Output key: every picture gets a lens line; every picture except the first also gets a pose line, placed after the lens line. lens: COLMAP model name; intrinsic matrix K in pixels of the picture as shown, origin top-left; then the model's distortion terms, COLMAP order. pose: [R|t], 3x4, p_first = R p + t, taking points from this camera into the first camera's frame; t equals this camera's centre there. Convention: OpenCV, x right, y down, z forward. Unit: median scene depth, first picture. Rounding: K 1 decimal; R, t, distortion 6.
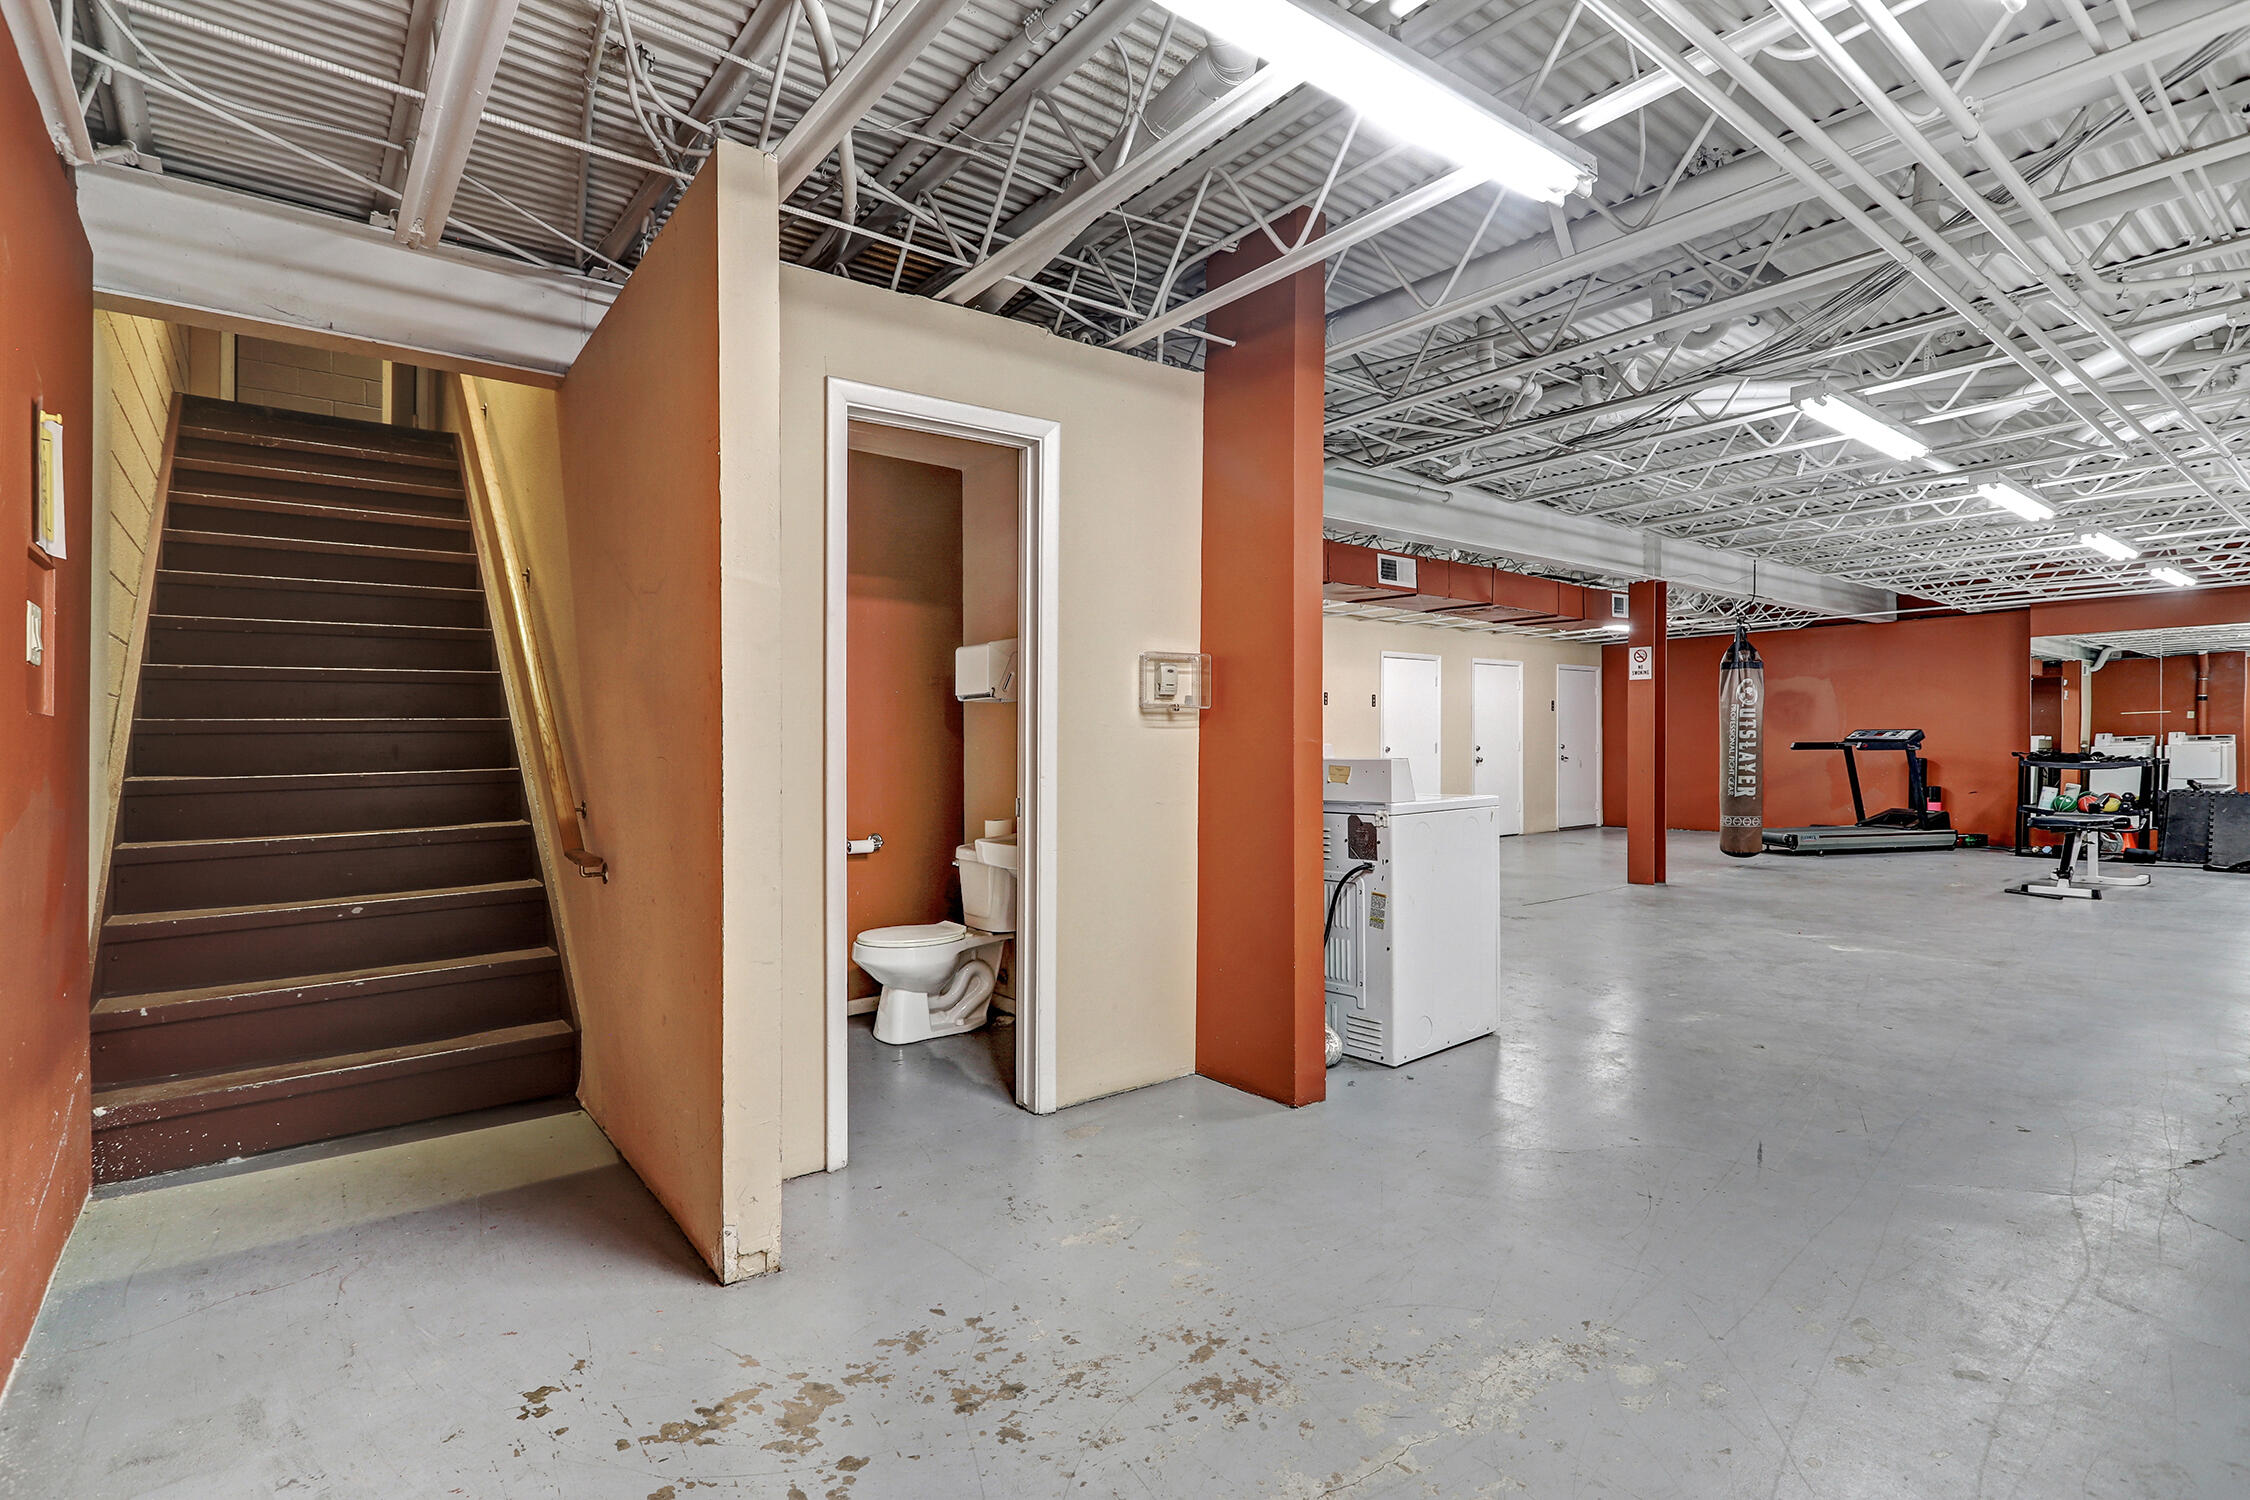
lens RADIAL K [[1042.4, 0, 1125.0], [0, 1042.4, 750.0], [0, 0, 1]] dist [0.000531, 0.000164]
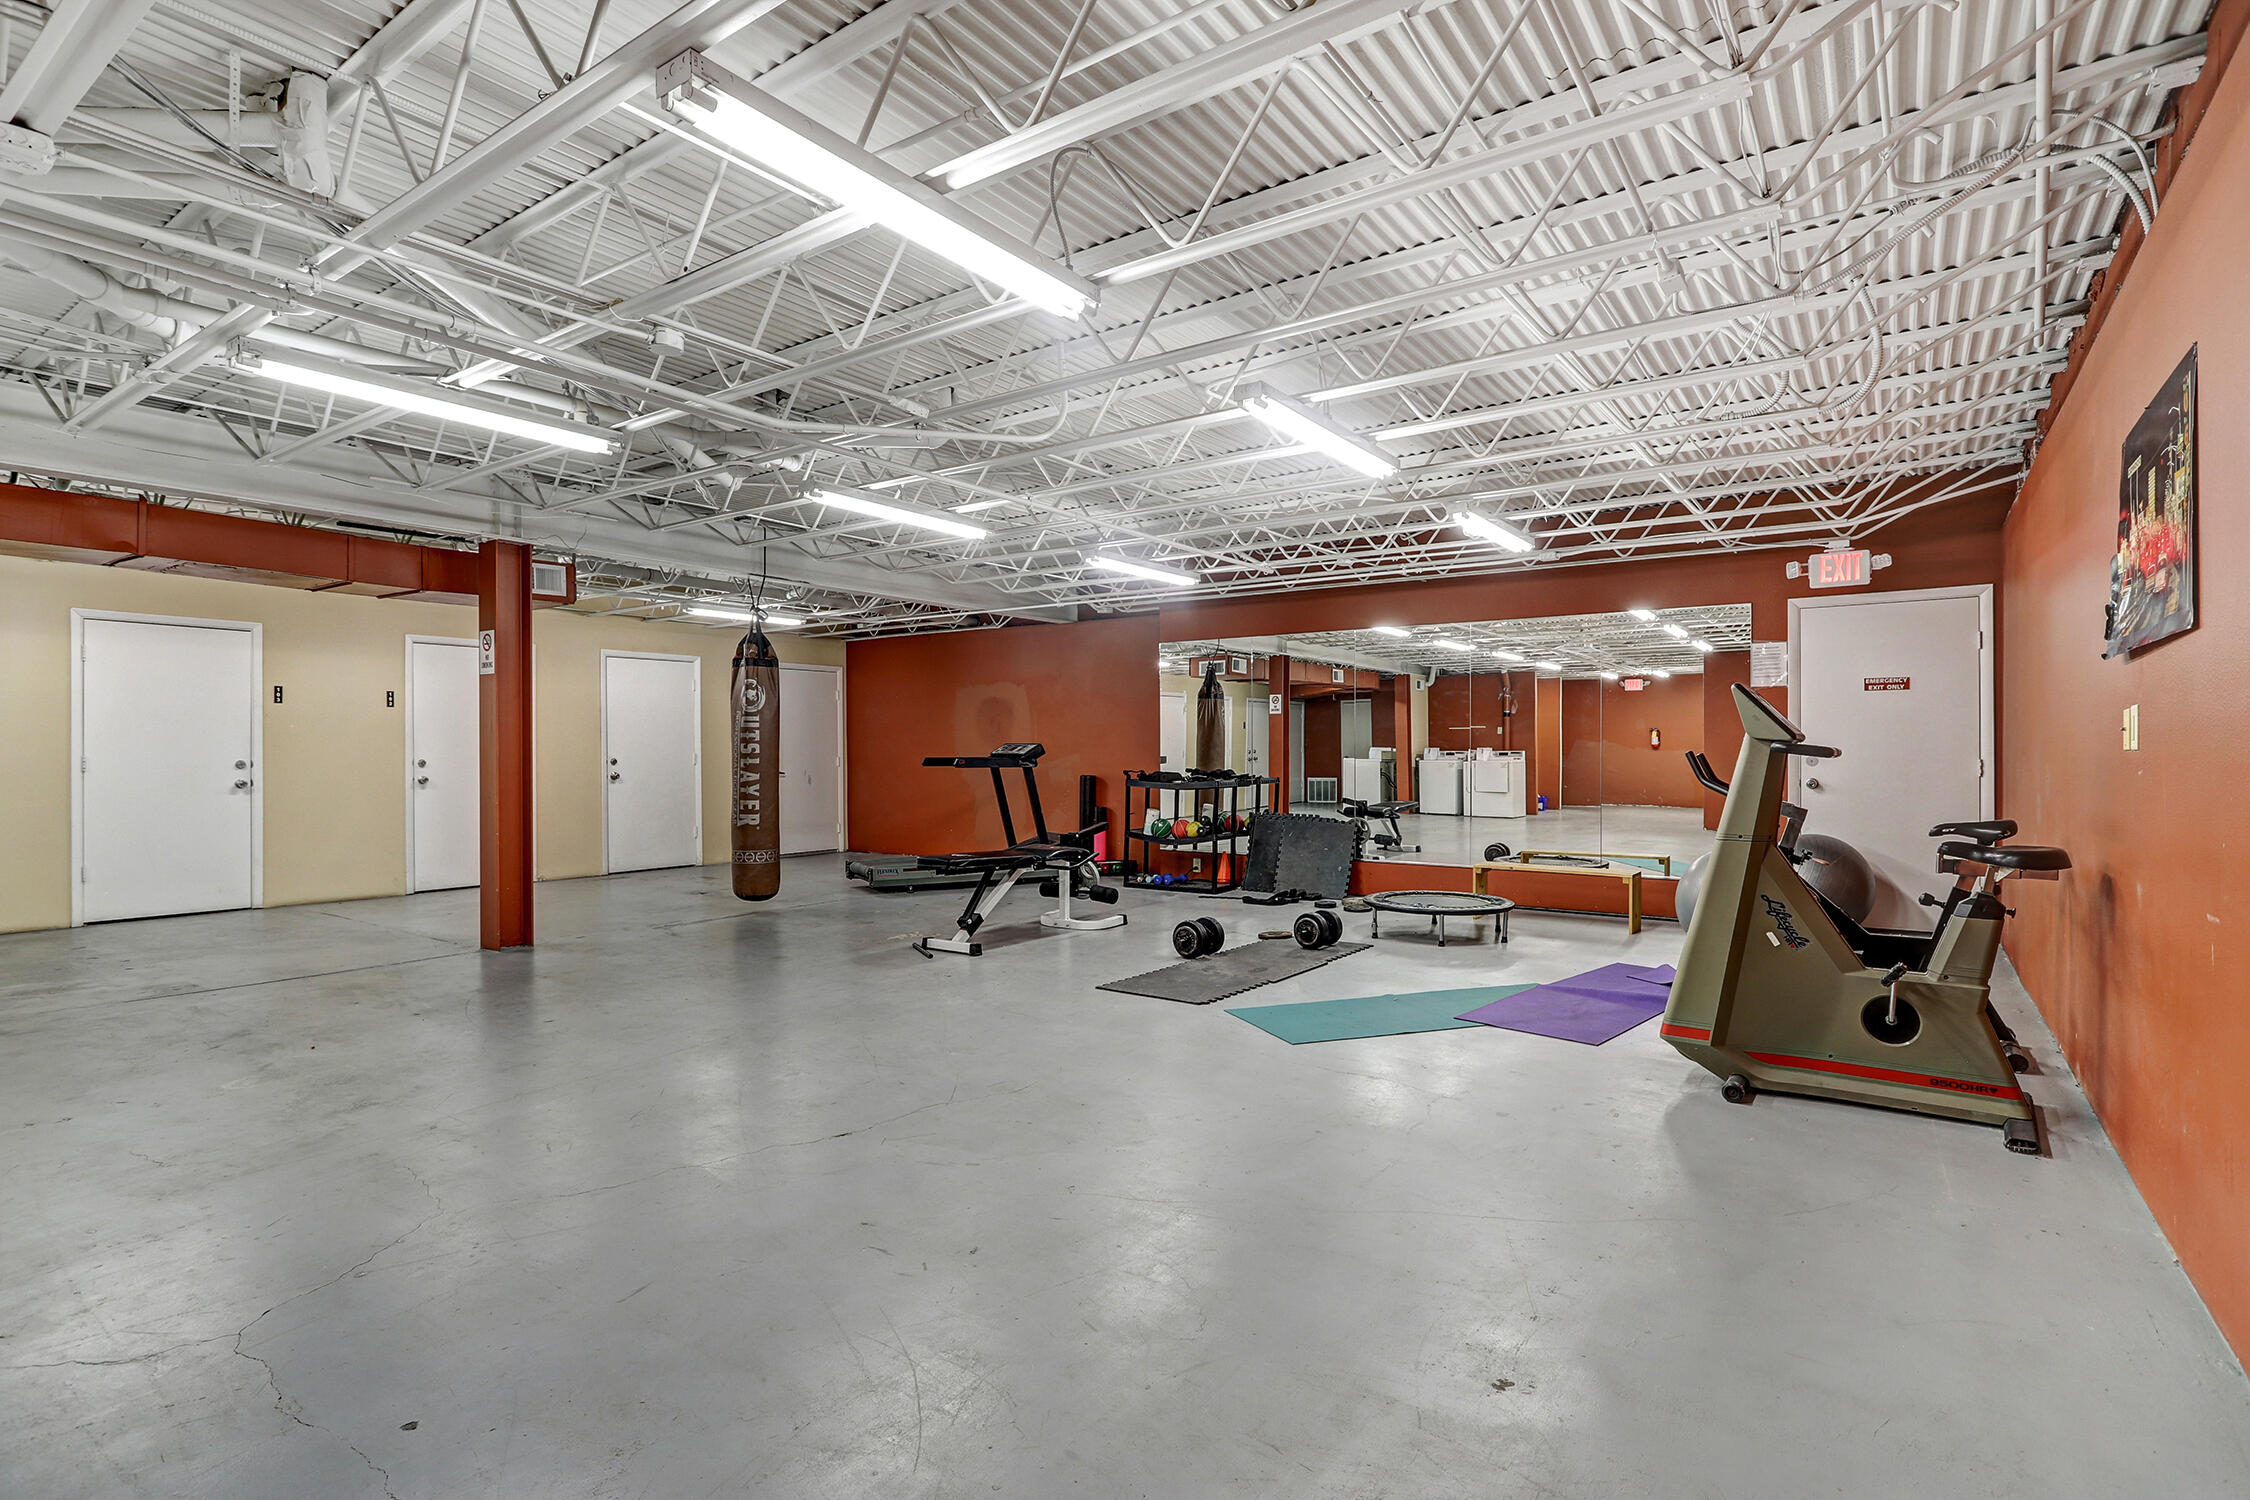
lens RADIAL K [[1112.1, 0, 1070.8], [0, 1112.1, 752.0], [0, 0, 1]] dist [0.019496, -0.000853]
pose [[0.967151, 0.006280, 0.254124, 0.542155], [-0.005232, 0.999975, -0.004799, -0.008332], [-0.254148, 0.003312, 0.967160, 0.097359]]
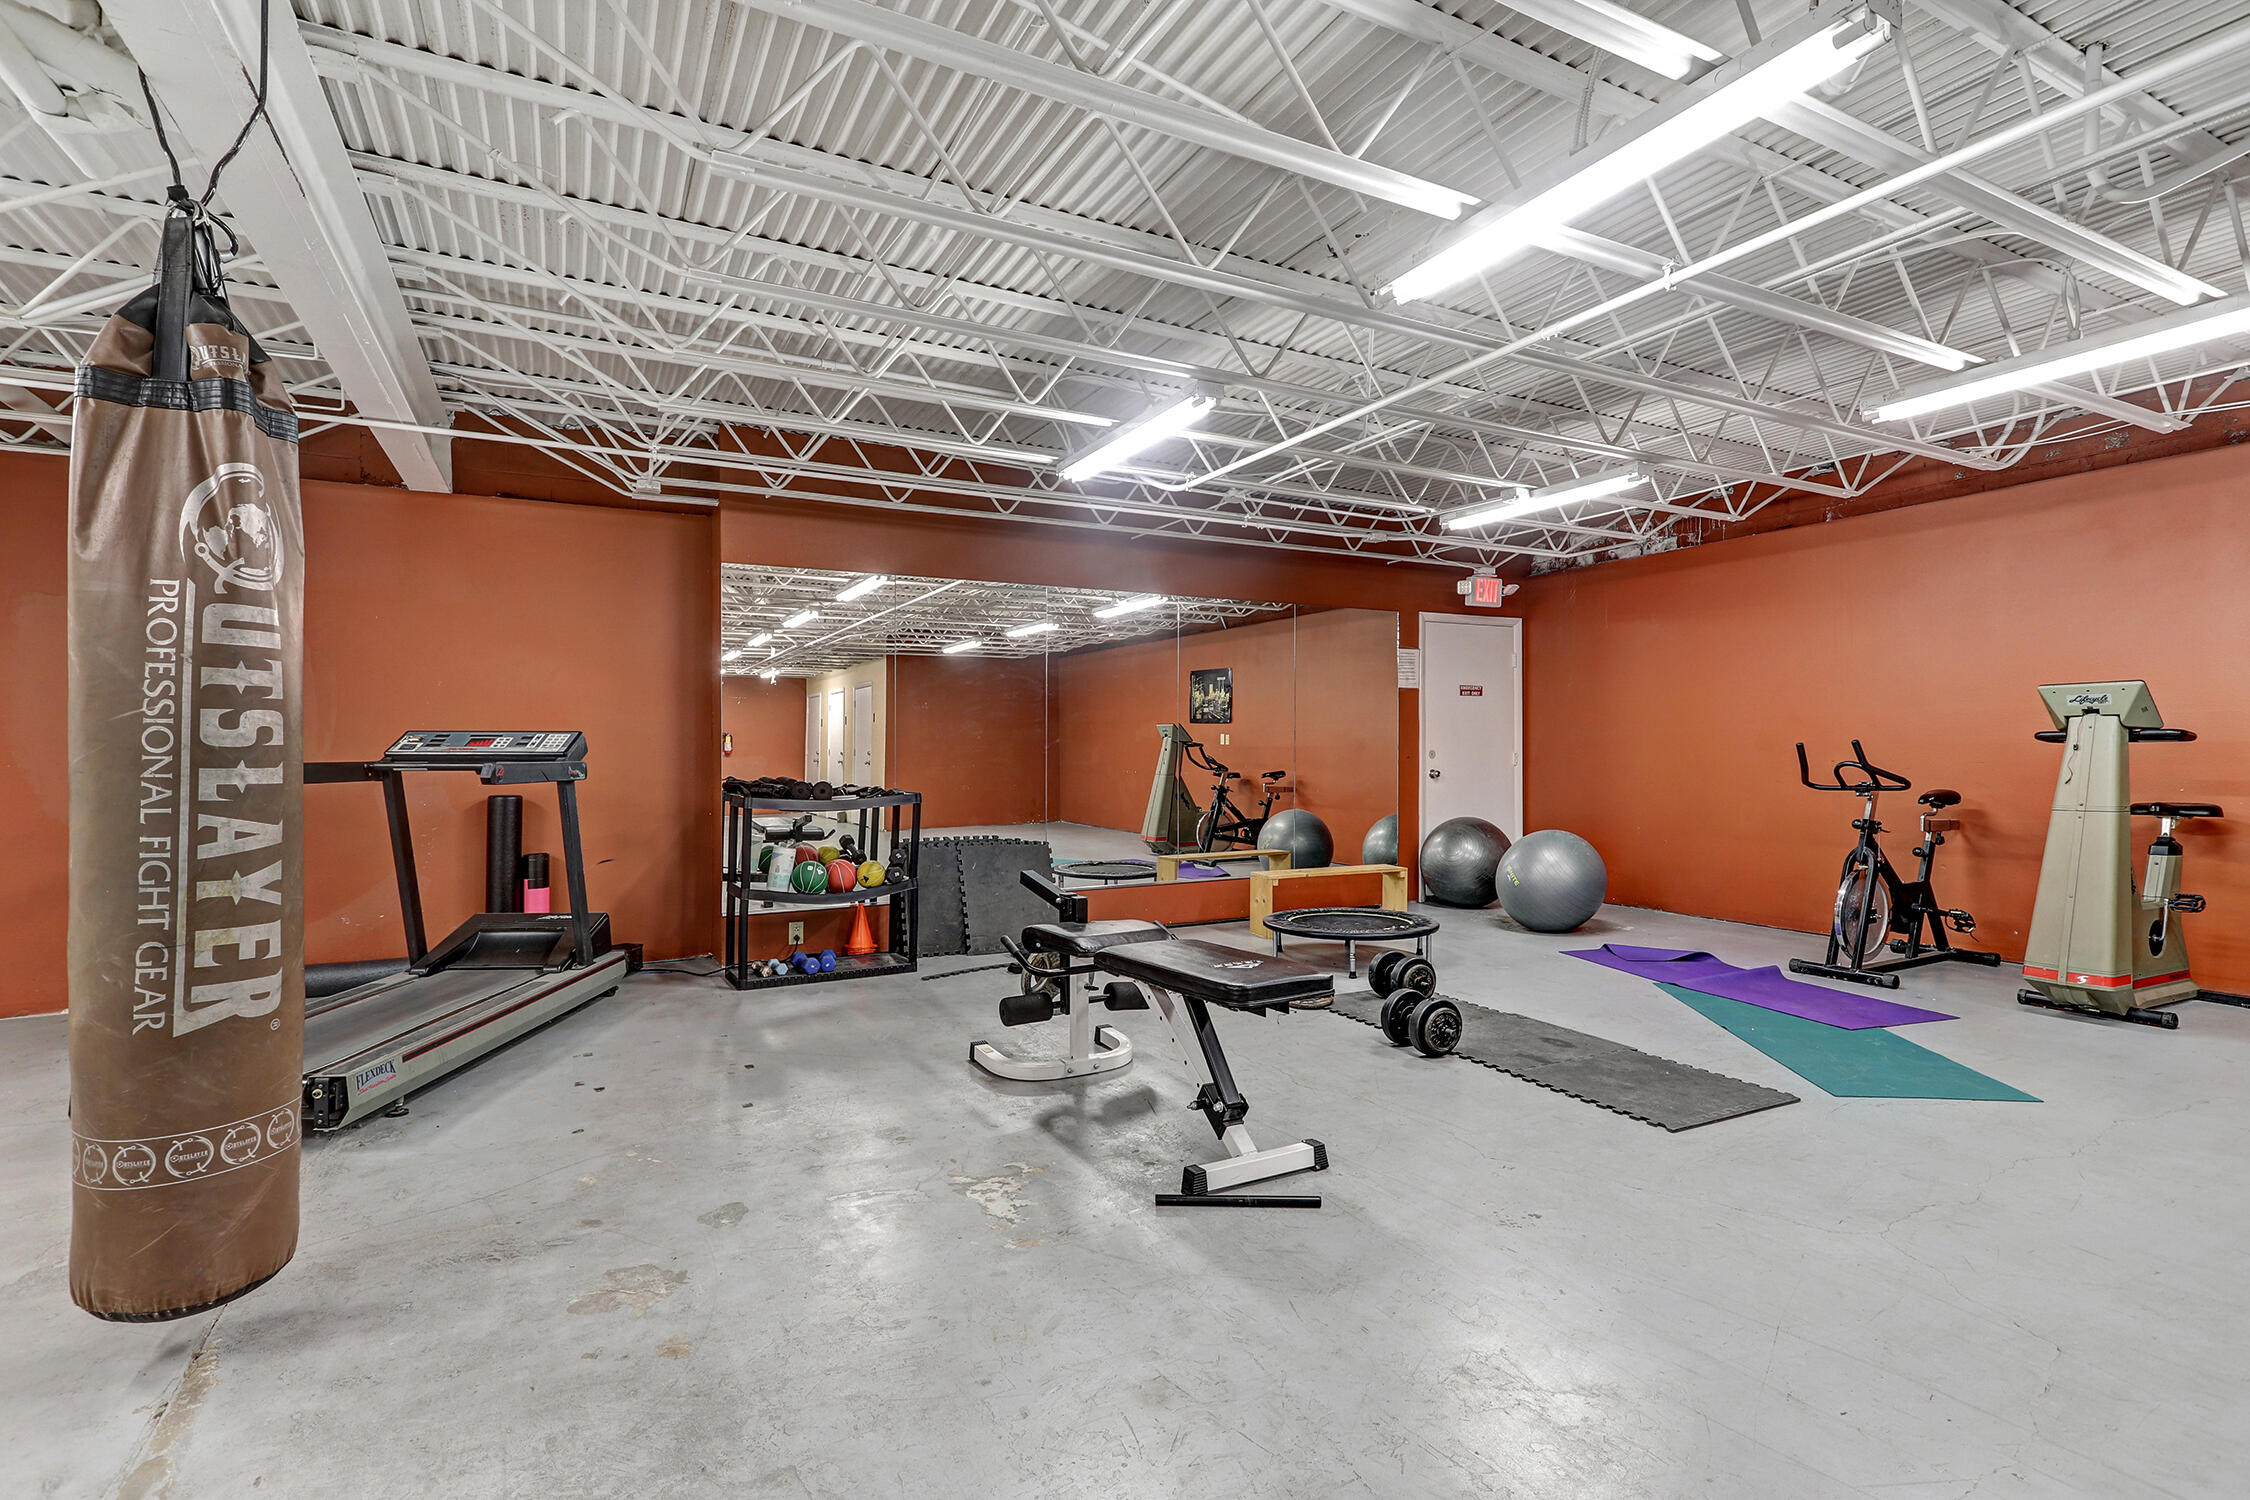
lens RADIAL K [[1087.3, 0, 1125.0], [0, 1087.3, 750.0], [0, 0, 1]] dist [0.000890, 0.000158]
pose [[0.191658, 0.007881, 0.981430, 0.366282], [0.008972, 0.999912, -0.009781, -0.005922], [-0.981421, 0.010680, 0.191570, 0.689620]]
